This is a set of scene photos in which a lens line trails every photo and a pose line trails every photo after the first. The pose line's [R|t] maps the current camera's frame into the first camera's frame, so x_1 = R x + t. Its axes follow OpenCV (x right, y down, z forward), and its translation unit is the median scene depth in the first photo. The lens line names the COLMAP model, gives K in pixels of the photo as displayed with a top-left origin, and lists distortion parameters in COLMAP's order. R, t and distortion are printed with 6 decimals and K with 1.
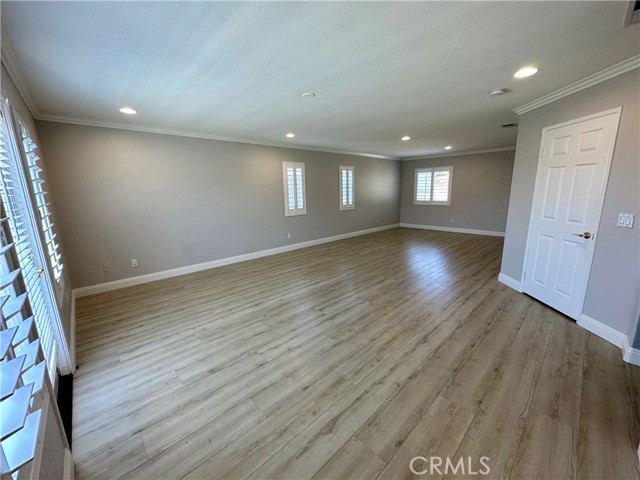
lens RADIAL K [[254.5, 0, 319.5], [0, 254.5, 238.5], [0, 0, 1]] dist [-0.001896, -0.000066]
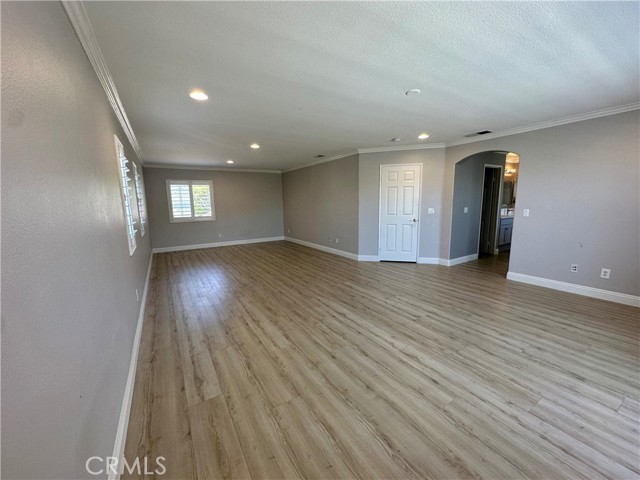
lens RADIAL K [[254.5, 0, 319.8], [0, 254.5, 239.2], [0, 0, 1]] dist [-0.001896, -0.000066]
pose [[0.201134, -0.126079, 0.971416, -0.963664], [0.200362, 0.976011, 0.085190, -0.162214], [-0.958853, 0.177500, 0.221571, 1.075467]]
